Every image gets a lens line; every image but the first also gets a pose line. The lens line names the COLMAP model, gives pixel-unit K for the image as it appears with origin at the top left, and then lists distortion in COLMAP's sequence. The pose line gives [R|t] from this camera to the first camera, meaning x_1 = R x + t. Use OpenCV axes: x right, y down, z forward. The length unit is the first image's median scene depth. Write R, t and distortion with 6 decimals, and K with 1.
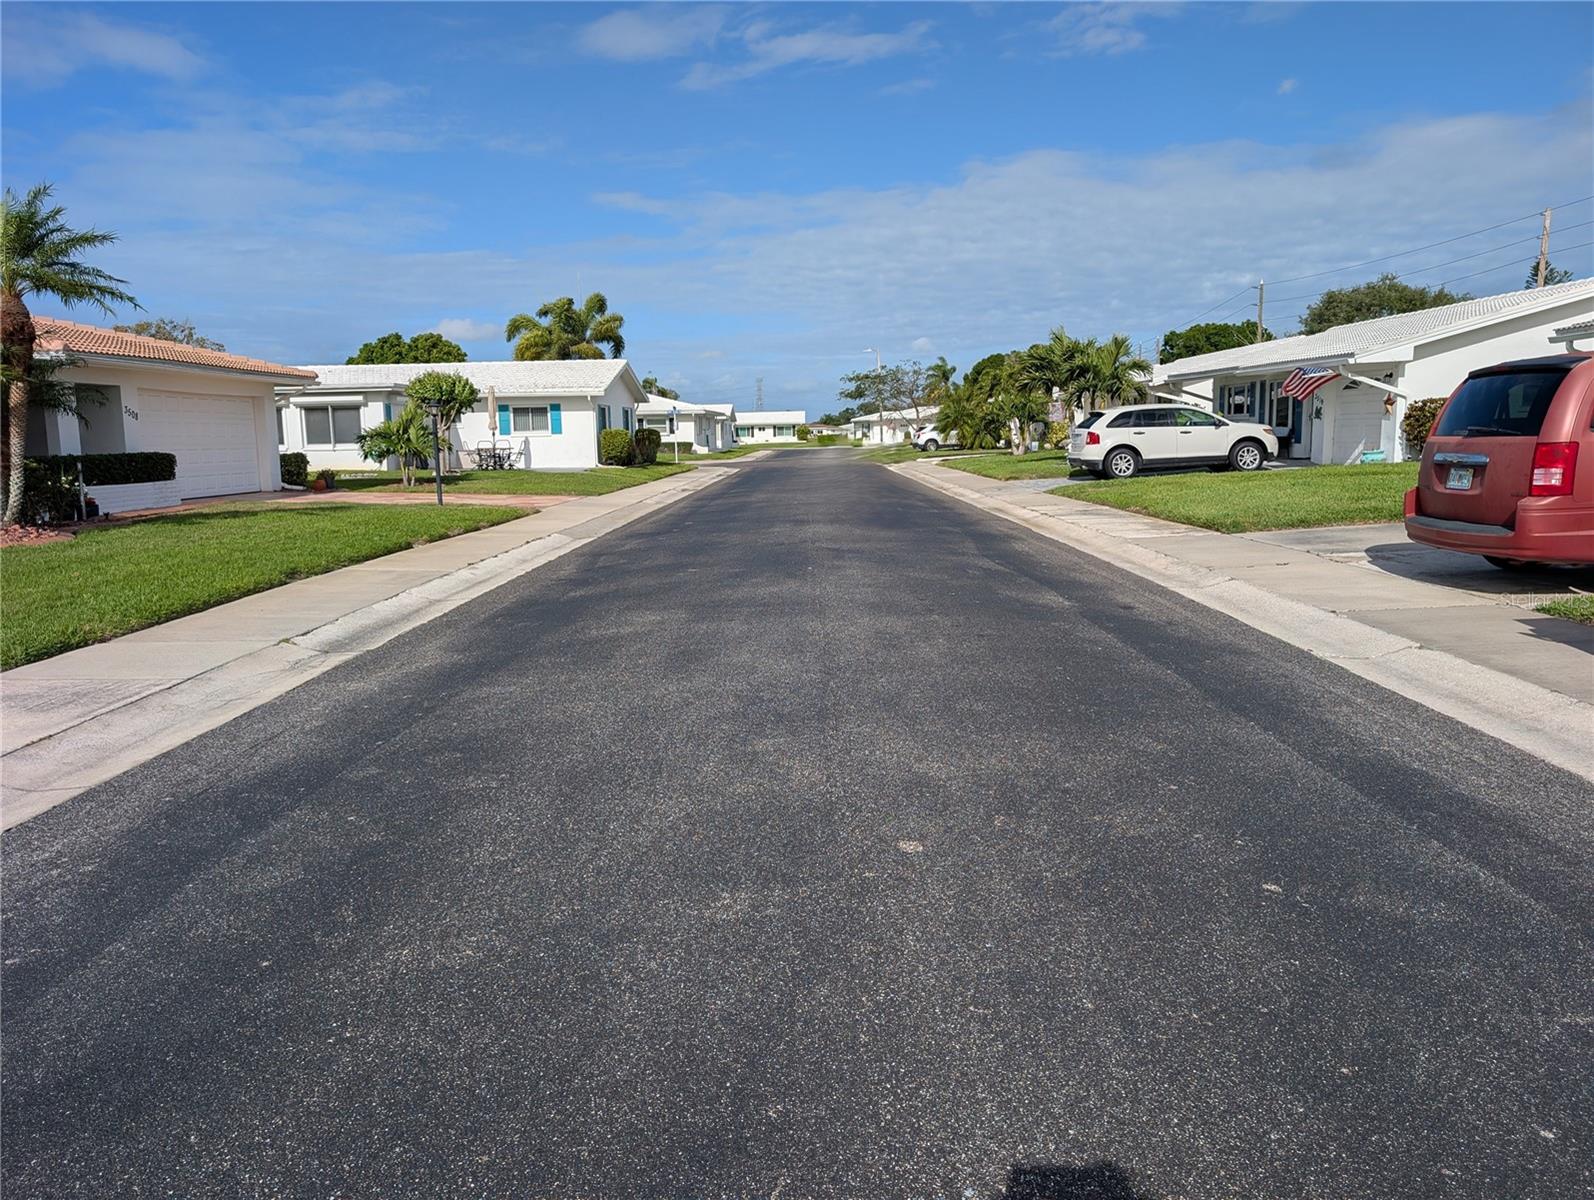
lens RADIAL K [[1130.6, 0, 797.0], [0, 1130.6, 600.0], [0, 0, 1]] dist [0.008791, 0.000442]
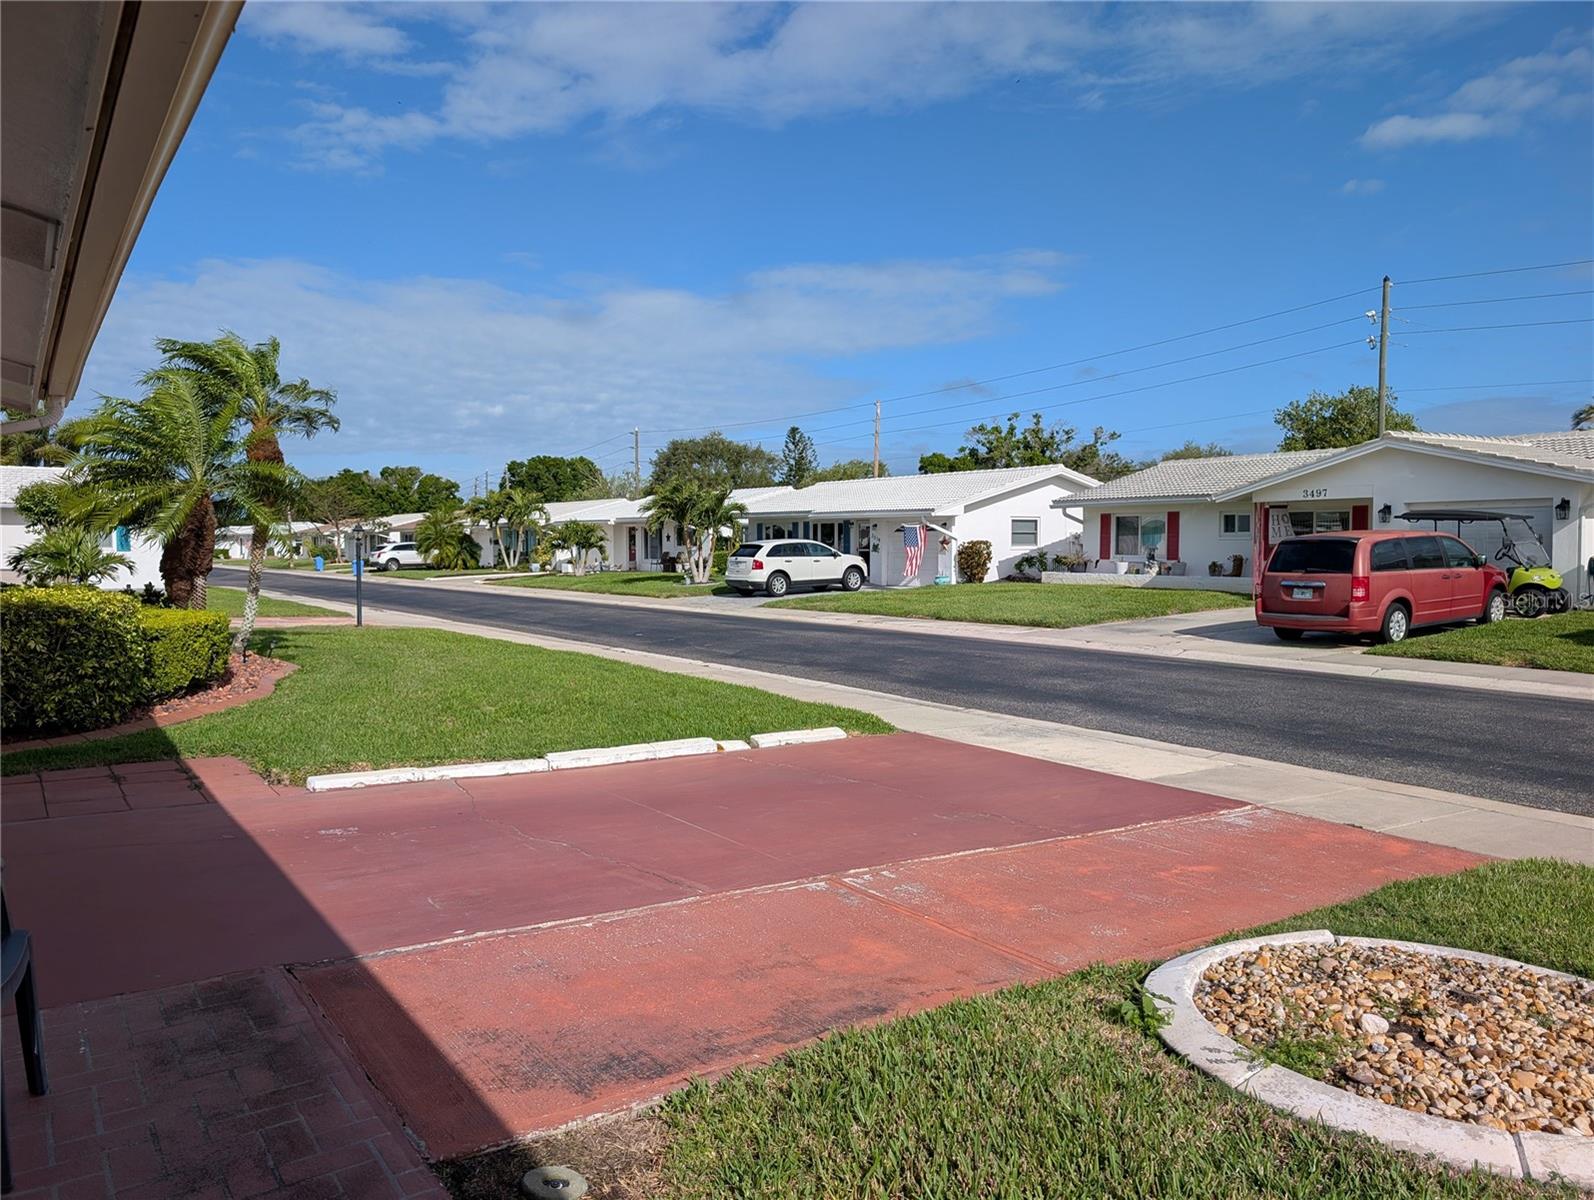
lens RADIAL K [[1117.0, 0, 797.0], [0, 1117.0, 600.0], [0, 0, 1]] dist [0.057845, -0.000027]
pose [[0.809539, -0.010835, 0.586966, -0.442887], [0.071856, 0.994141, -0.080752, 0.001078], [-0.582652, 0.107549, 0.805574, -0.034730]]
